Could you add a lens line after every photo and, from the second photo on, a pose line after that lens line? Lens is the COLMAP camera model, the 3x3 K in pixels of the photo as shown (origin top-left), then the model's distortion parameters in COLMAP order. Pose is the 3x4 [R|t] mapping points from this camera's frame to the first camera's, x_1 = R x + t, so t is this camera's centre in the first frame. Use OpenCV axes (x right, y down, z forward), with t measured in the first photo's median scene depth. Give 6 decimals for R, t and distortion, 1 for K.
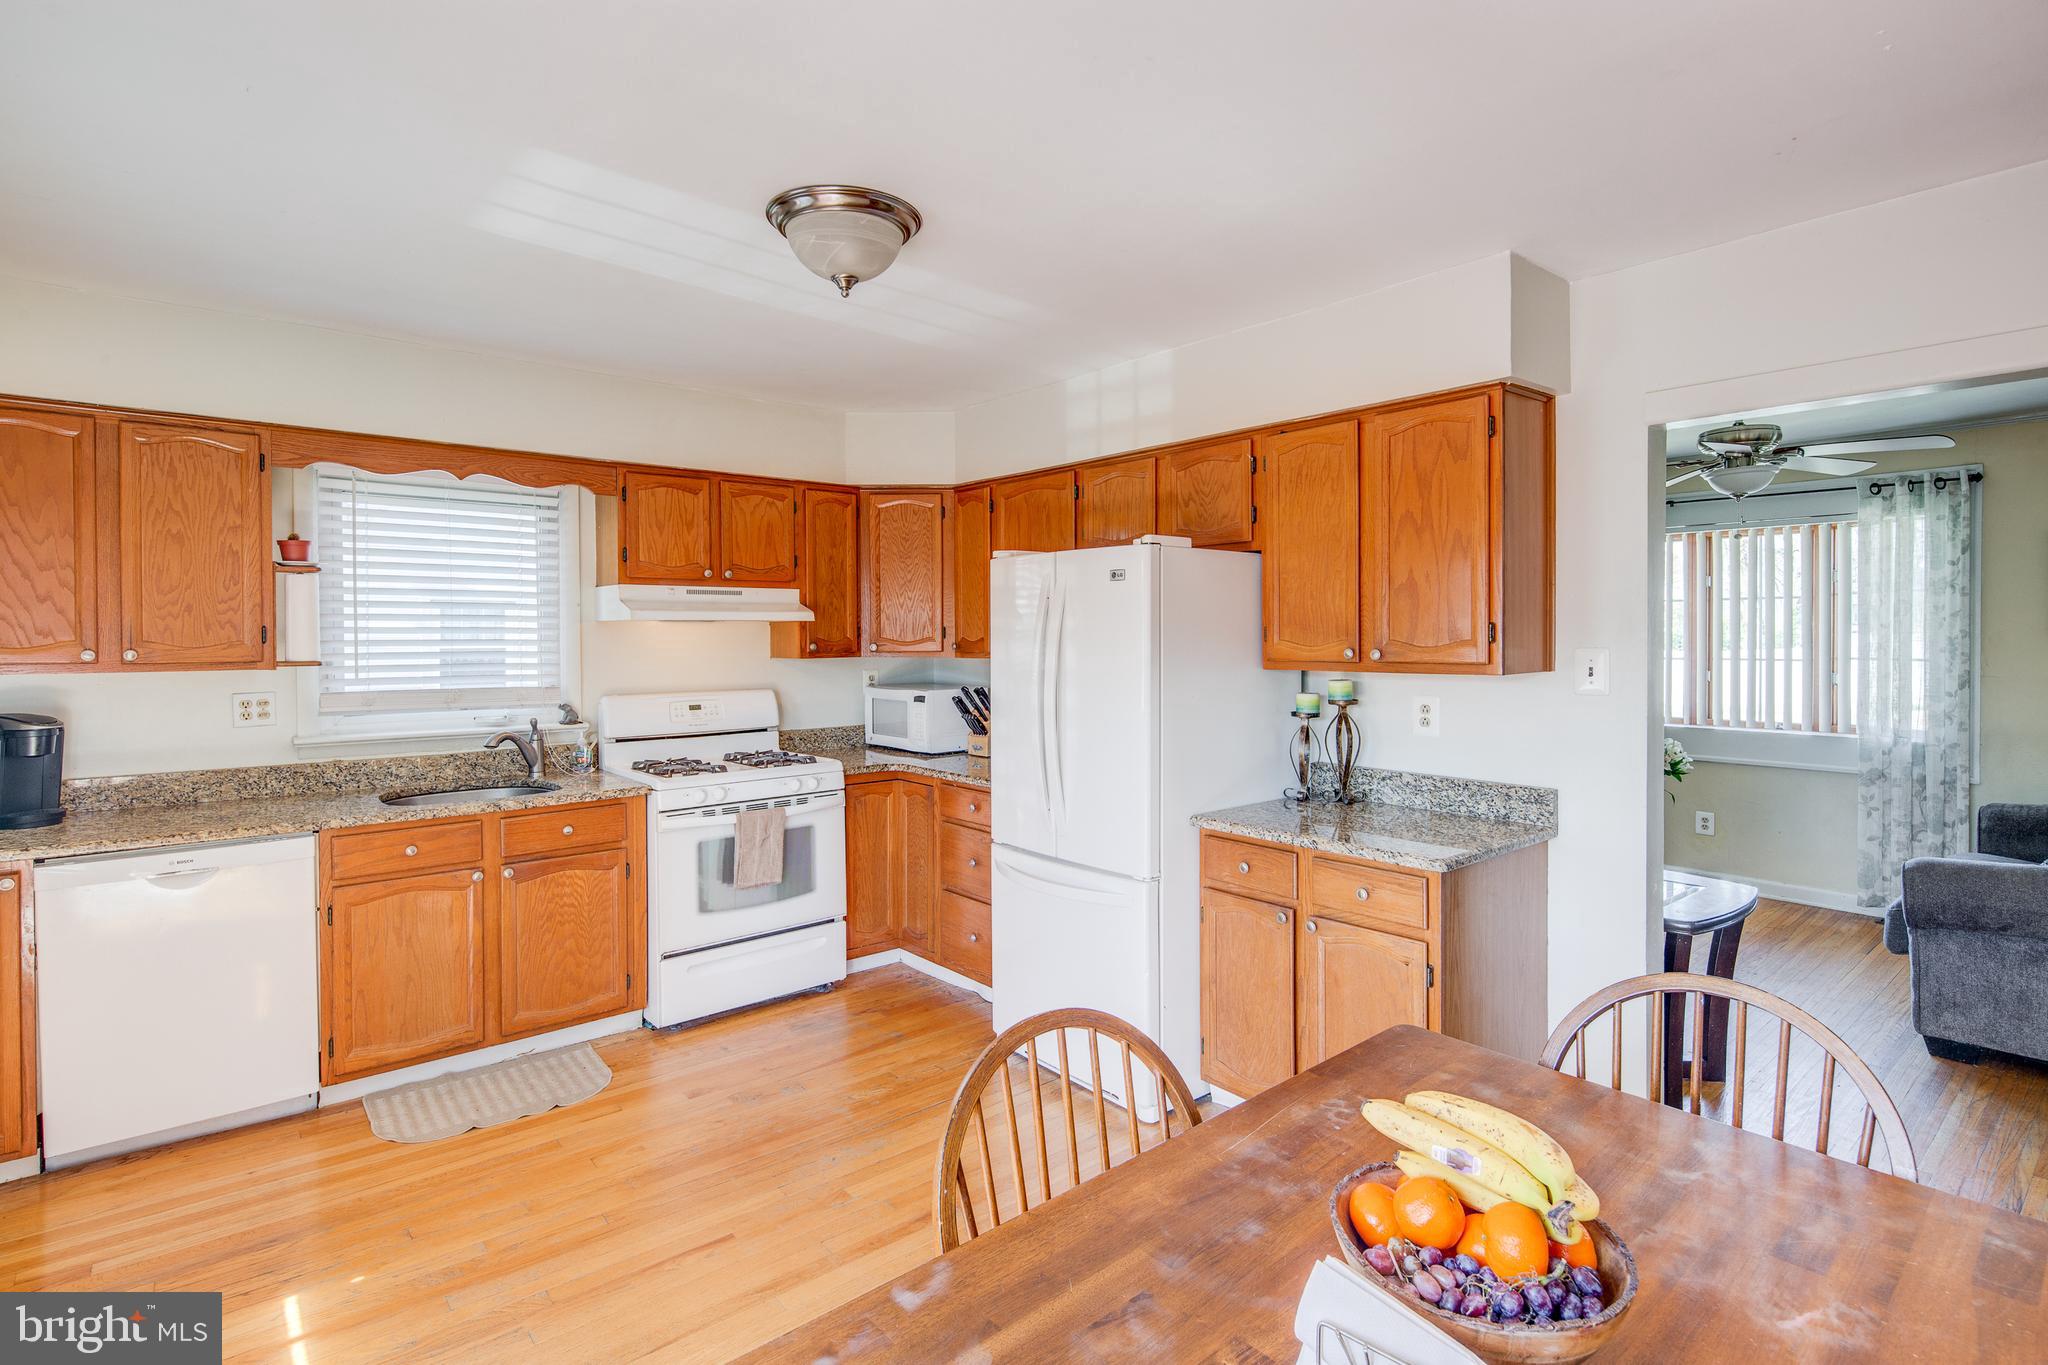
lens RADIAL K [[992.1, 0, 1026.4], [0, 992.1, 646.7], [0, 0, 1]] dist [0.001051, 0.000017]
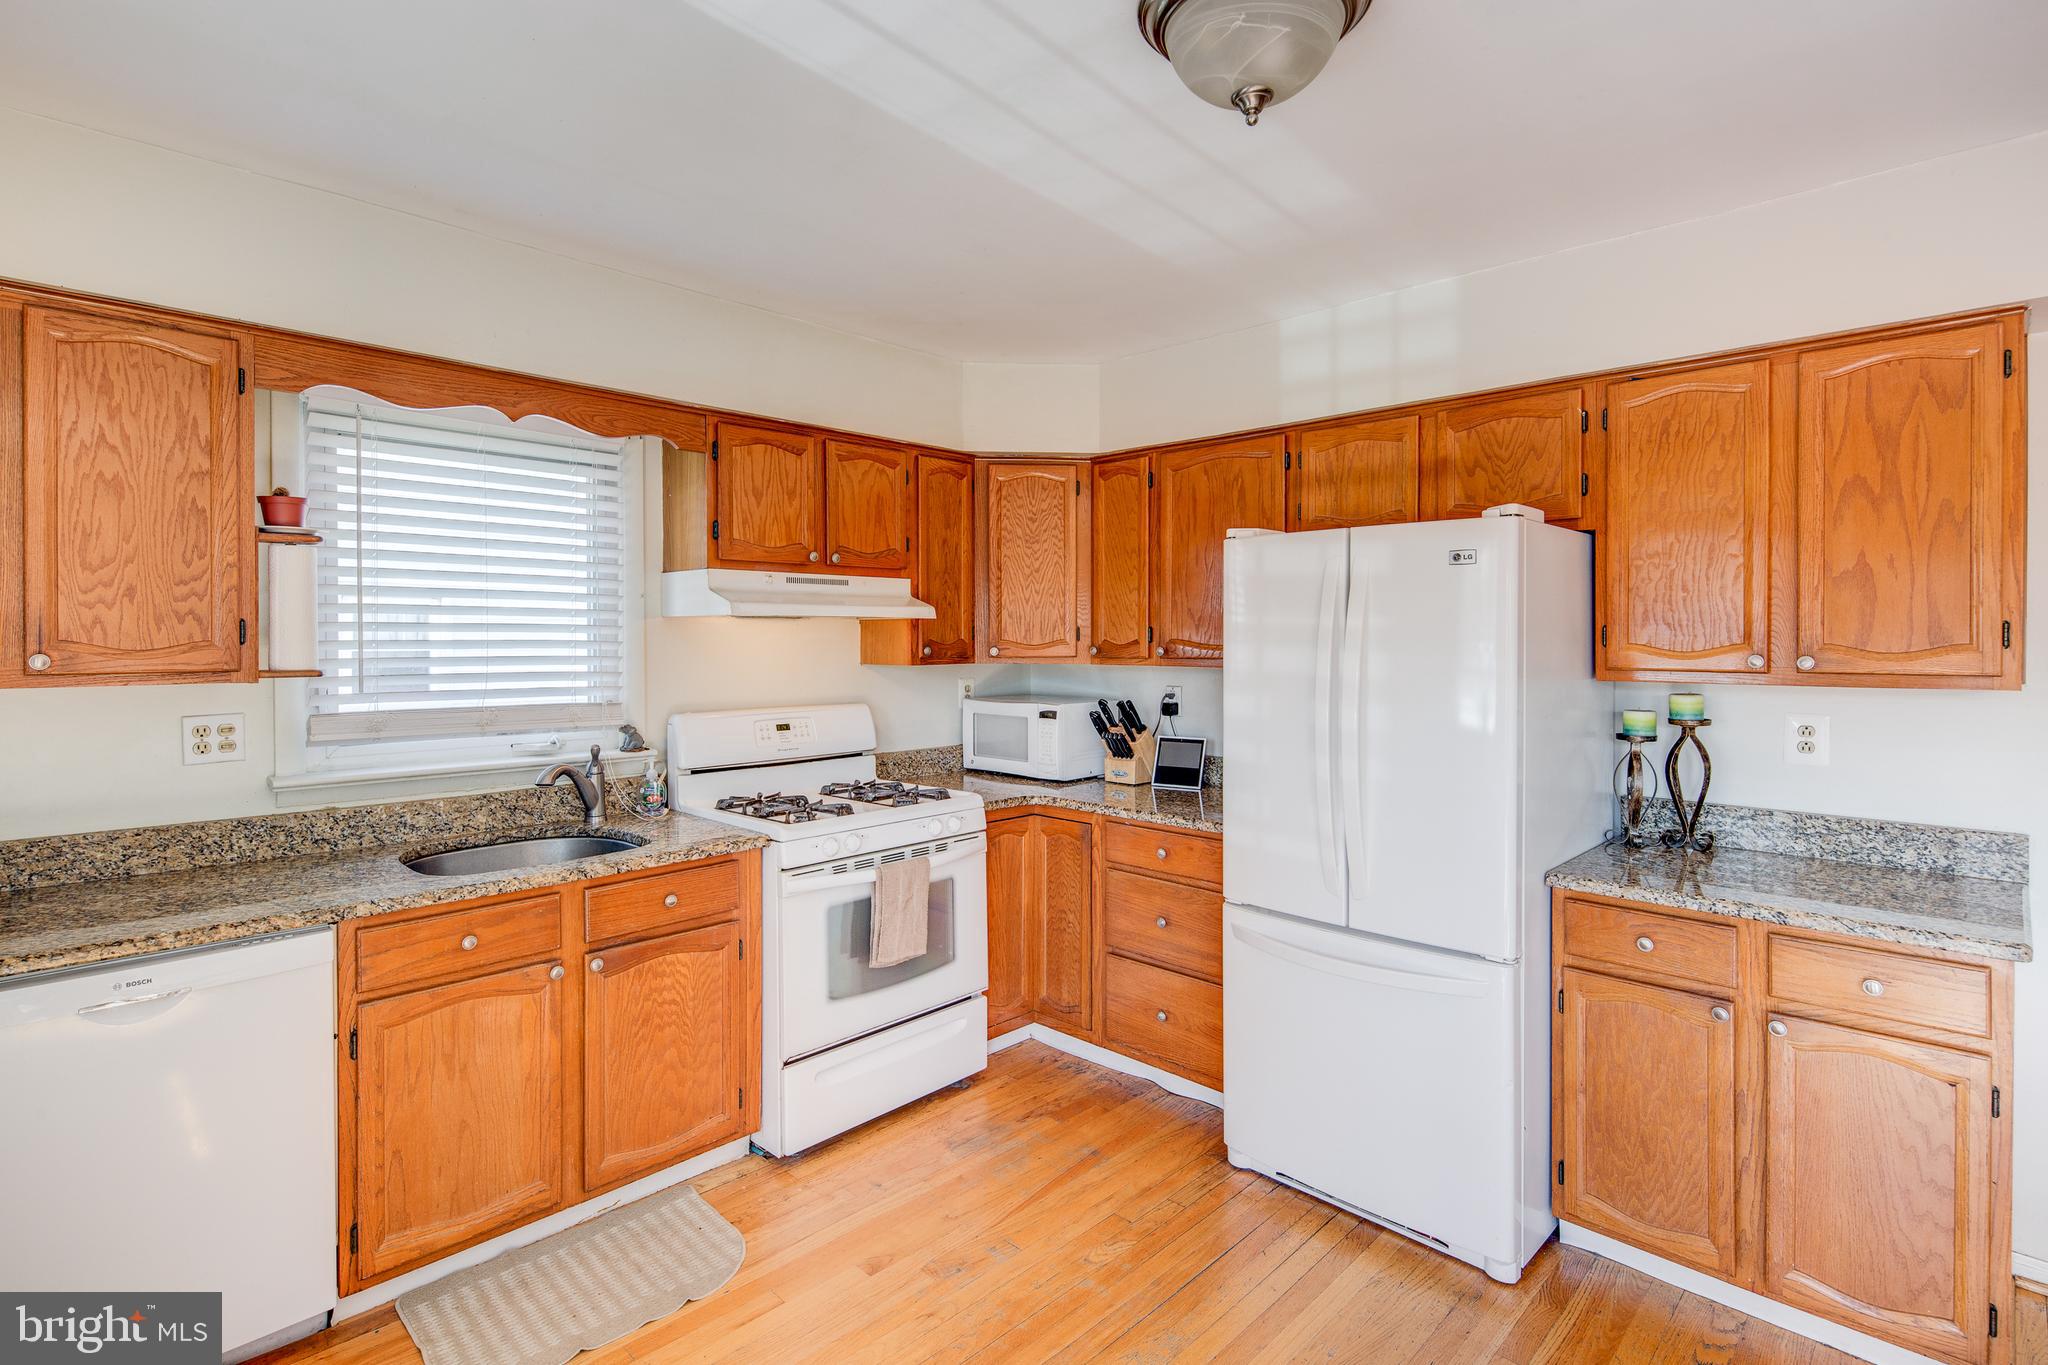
lens RADIAL K [[994.4, 0, 1027.2], [0, 994.4, 646.2], [0, 0, 1]] dist [0.000616, -0.000489]
pose [[0.995328, 0.002590, 0.096521, -0.268859], [-0.002150, 0.999987, -0.004664, -0.000065], [-0.096532, 0.004435, 0.995320, 0.240466]]
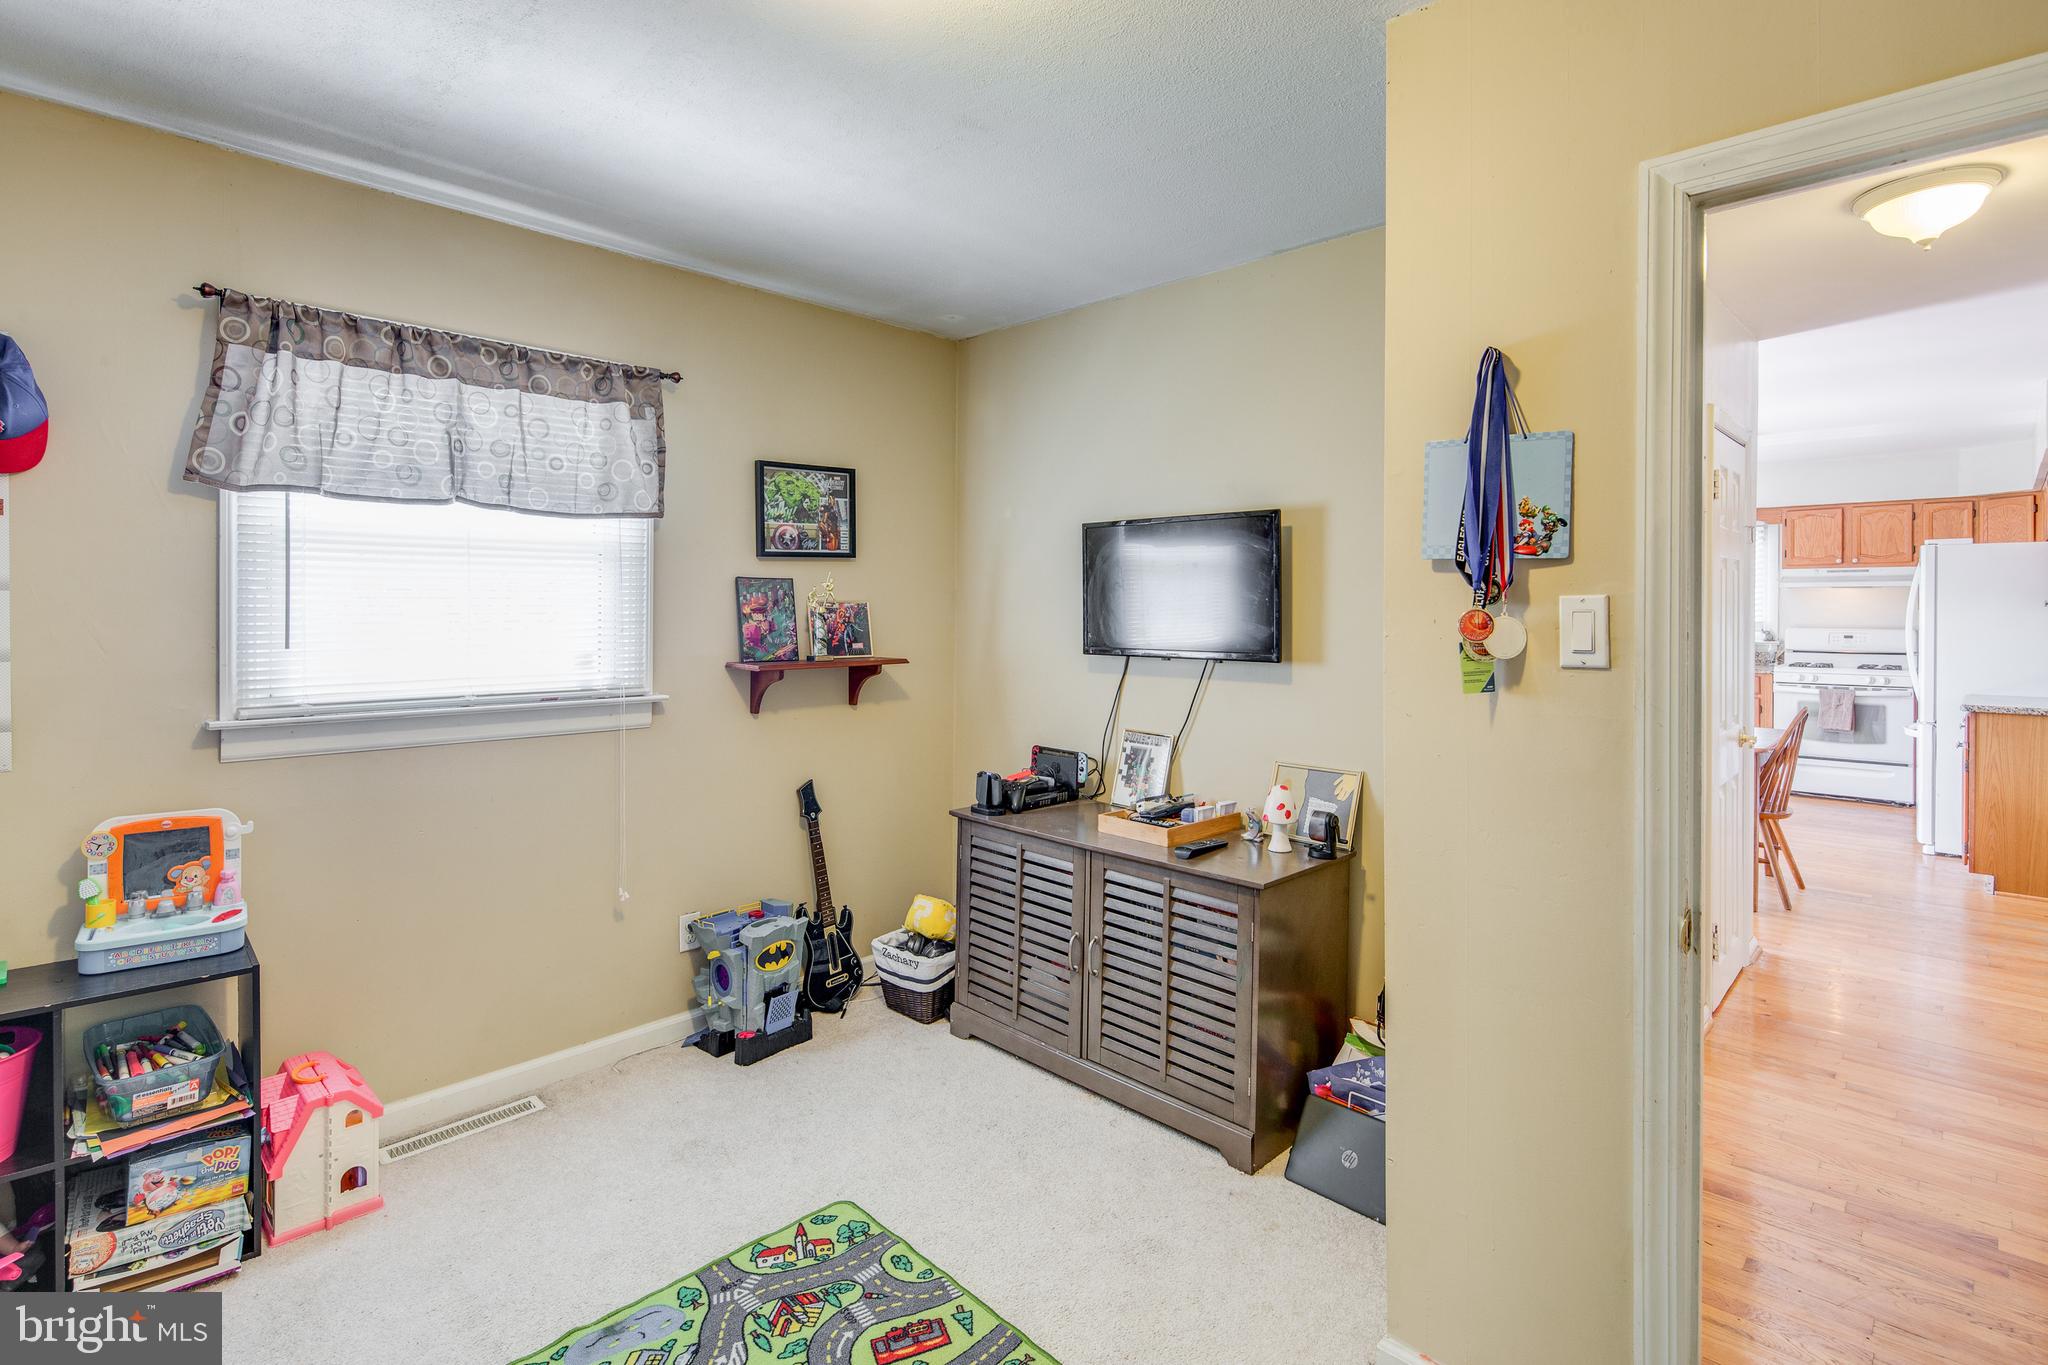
lens RADIAL K [[967.3, 0, 1030.1], [0, 967.3, 603.0], [0, 0, 1]] dist [-0.000719, -0.000327]
pose [[0.089696, 0.001584, -0.995968, 1.520610], [-0.013629, 0.999907, 0.000363, 0.025569], [0.995876, 0.013541, 0.089709, -0.724926]]
